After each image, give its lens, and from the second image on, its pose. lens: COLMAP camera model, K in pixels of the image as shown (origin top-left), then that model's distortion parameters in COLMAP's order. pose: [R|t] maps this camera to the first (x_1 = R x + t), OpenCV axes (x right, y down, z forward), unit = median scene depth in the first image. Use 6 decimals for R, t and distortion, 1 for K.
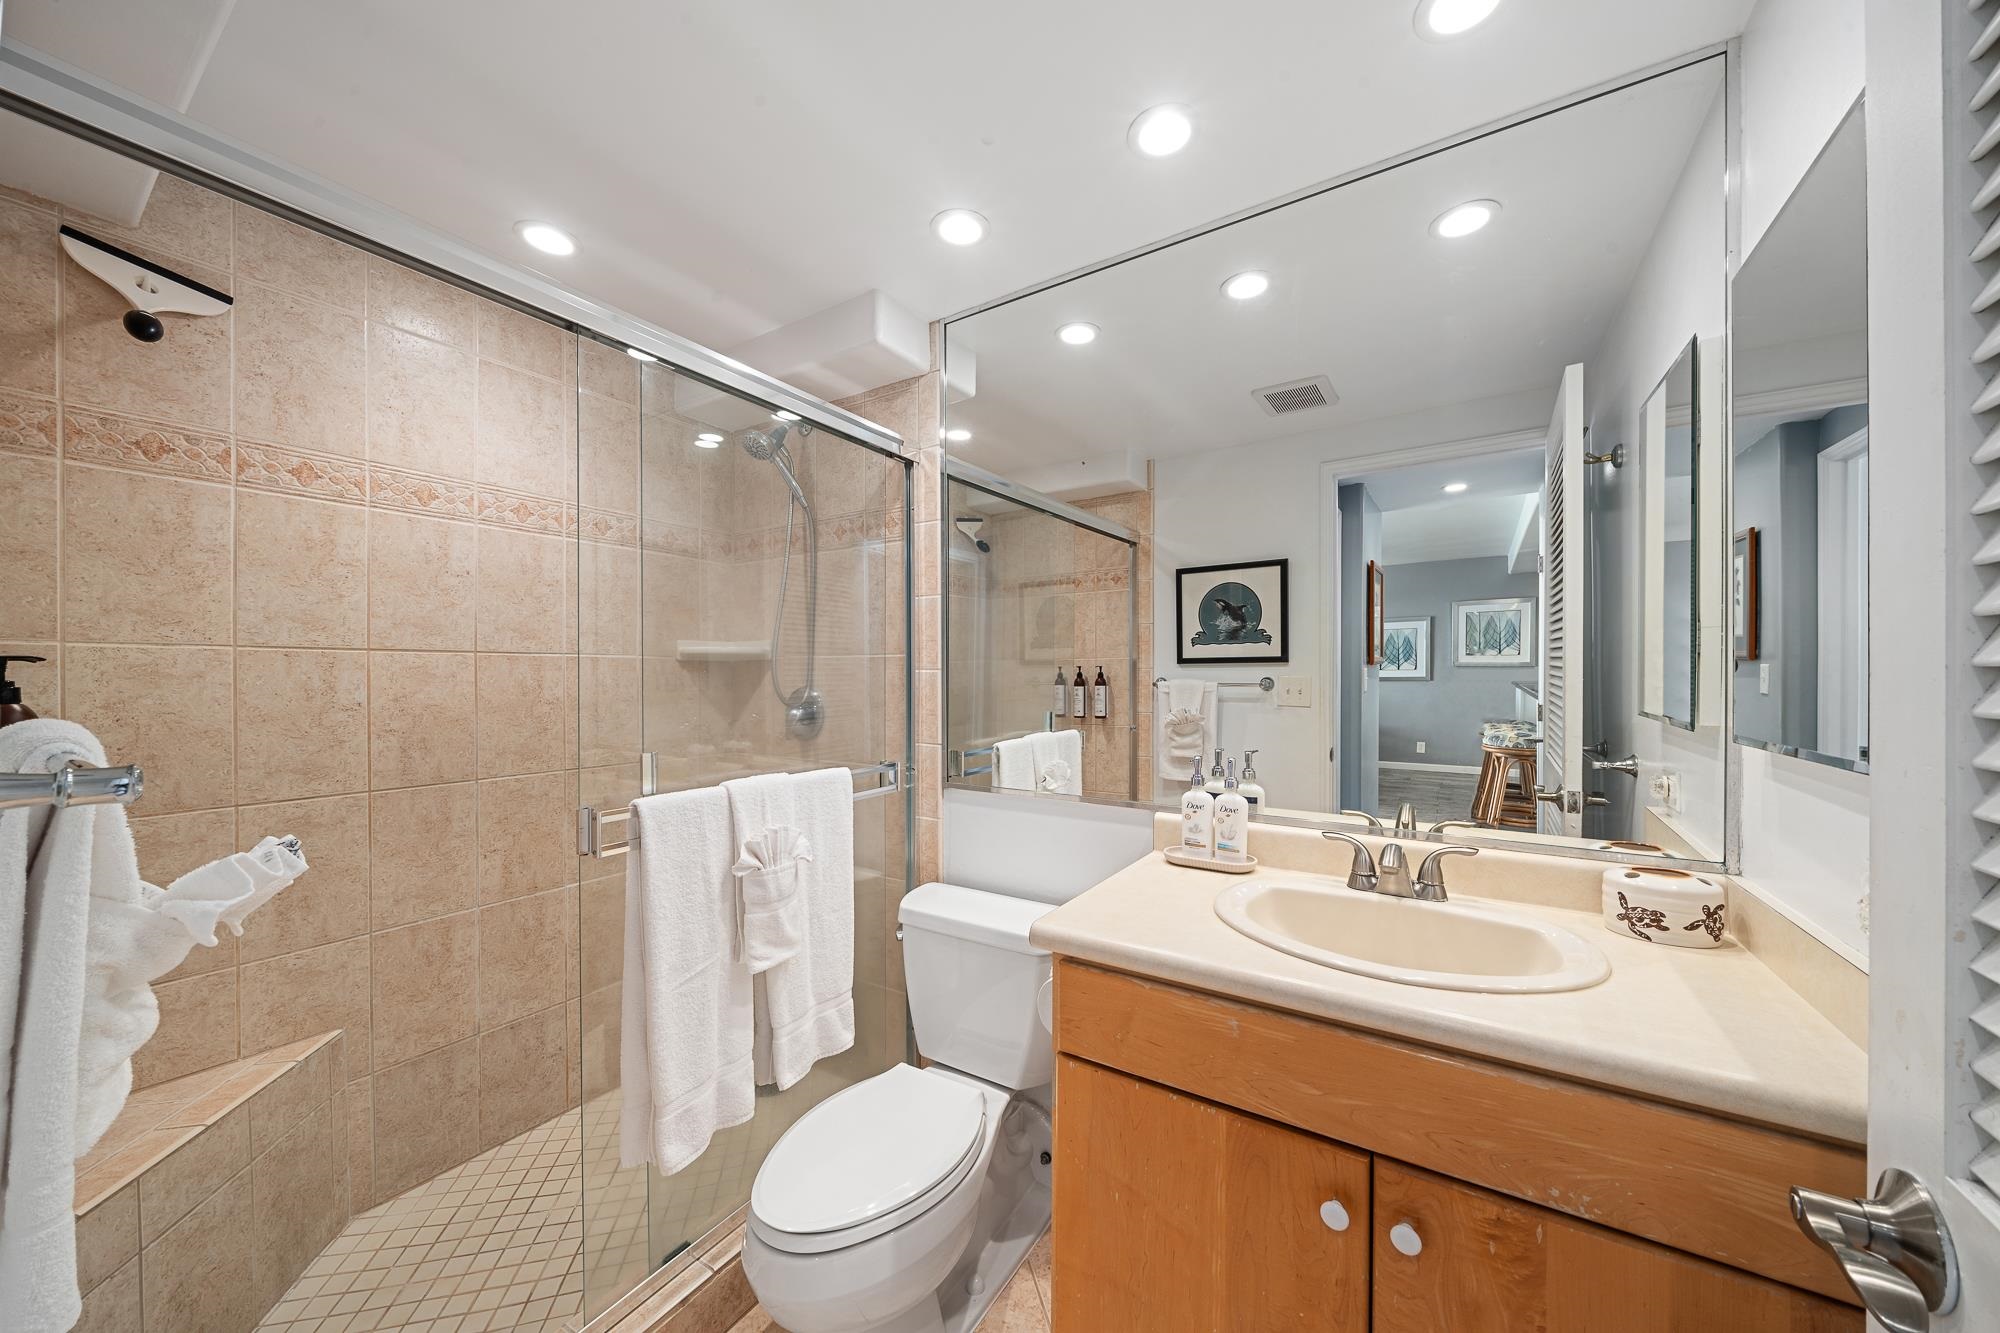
lens RADIAL K [[686.0, 0, 997.5], [0, 686.0, 672.2], [0, 0, 1]] dist [-0.007115, -0.000120]
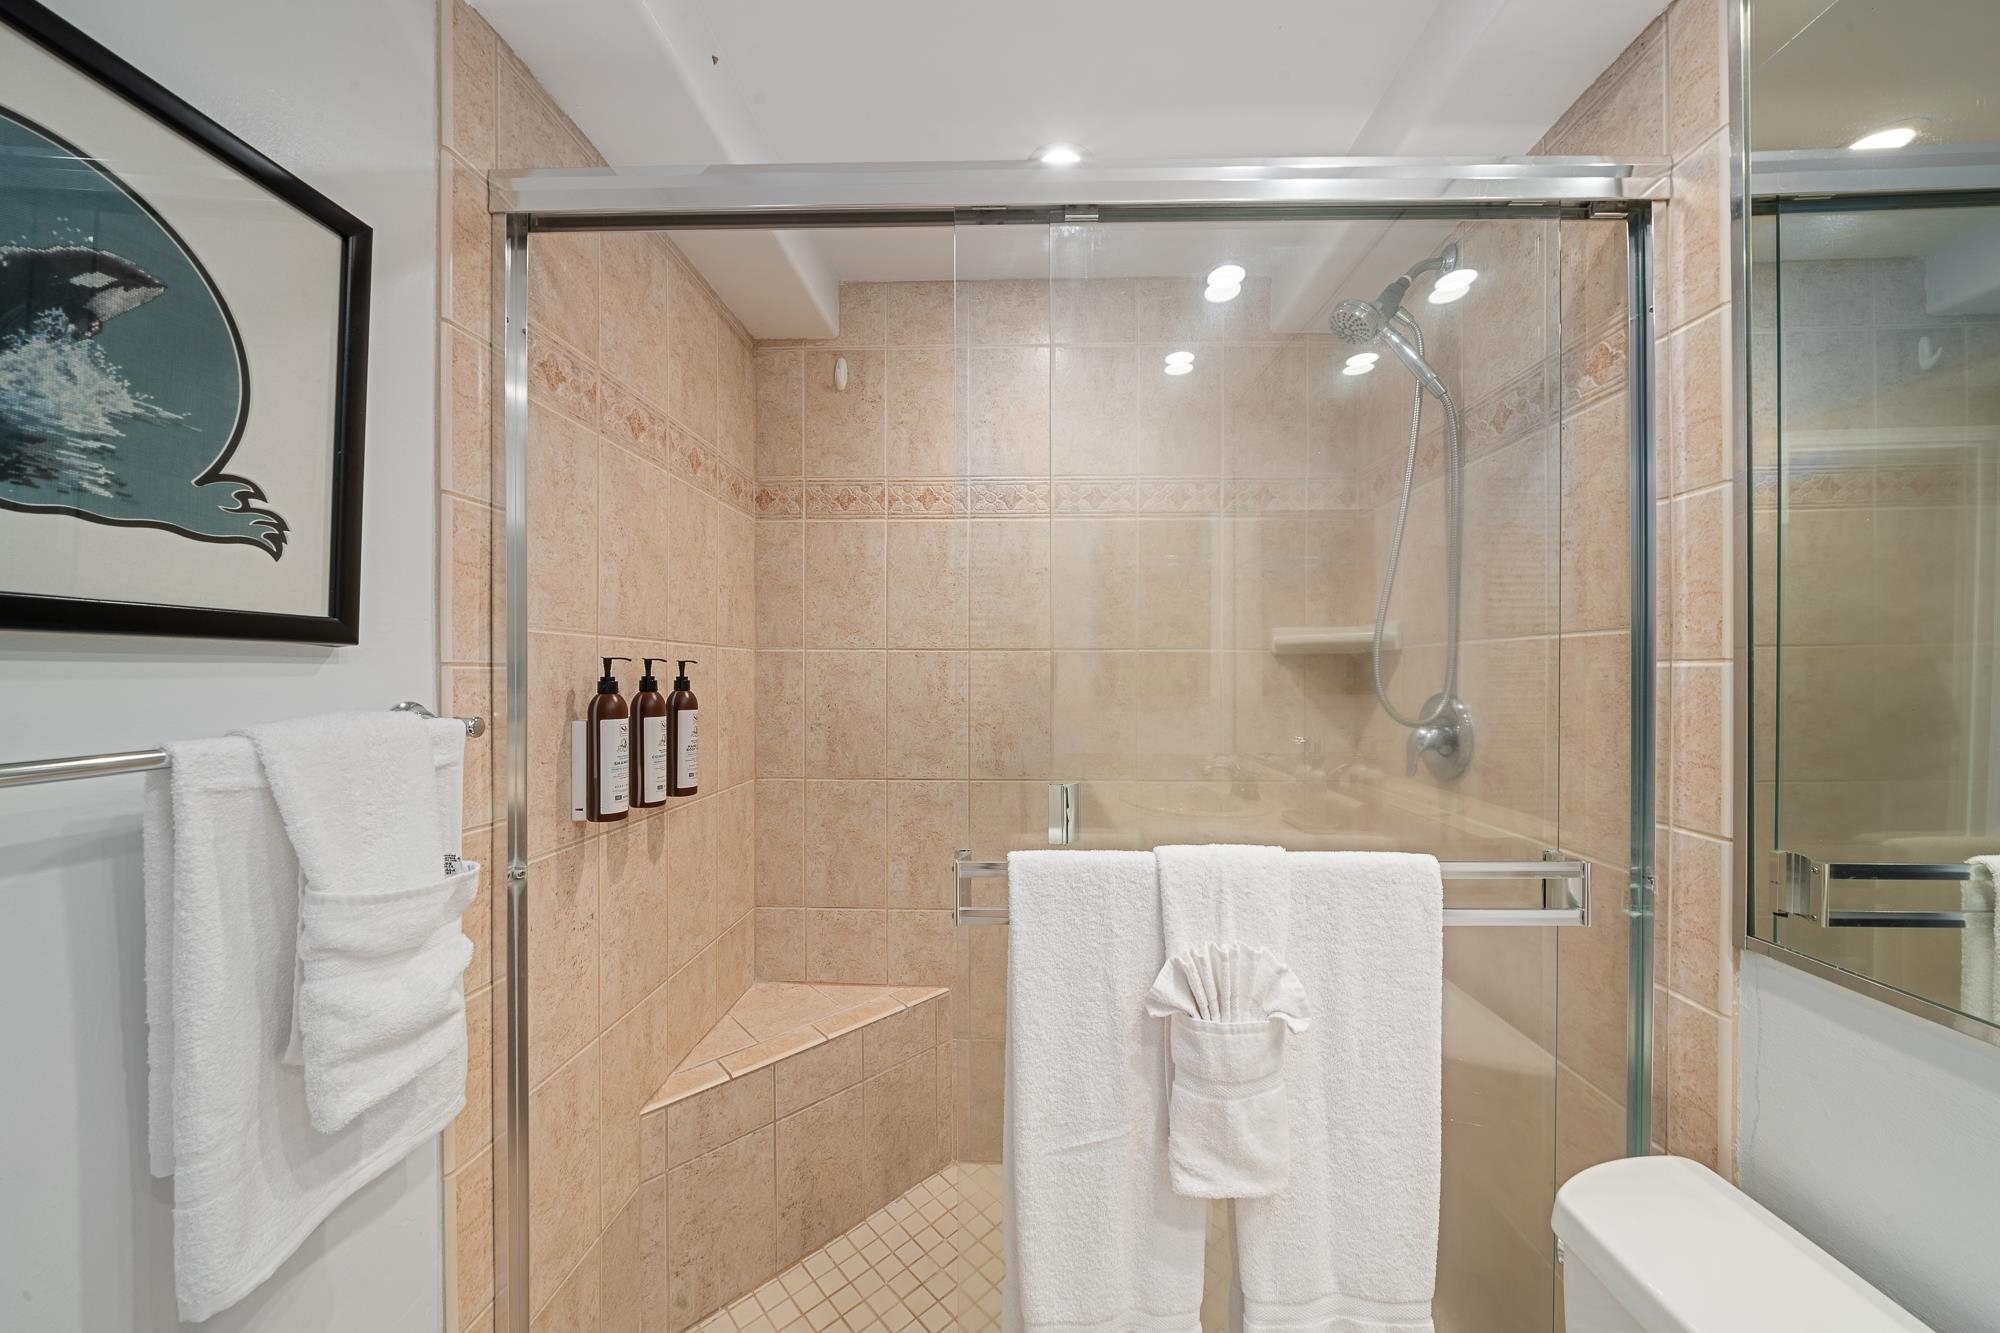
lens RADIAL K [[686.0, 0, 1011.1], [0, 686.0, 675.9], [0, 0, 1]] dist [-0.007115, -0.000120]
pose [[0.523501, 0.004395, -0.852014, 0.048629], [0.002277, 0.999976, 0.006557, 0.002103], [0.852022, -0.005372, 0.523478, 0.495138]]
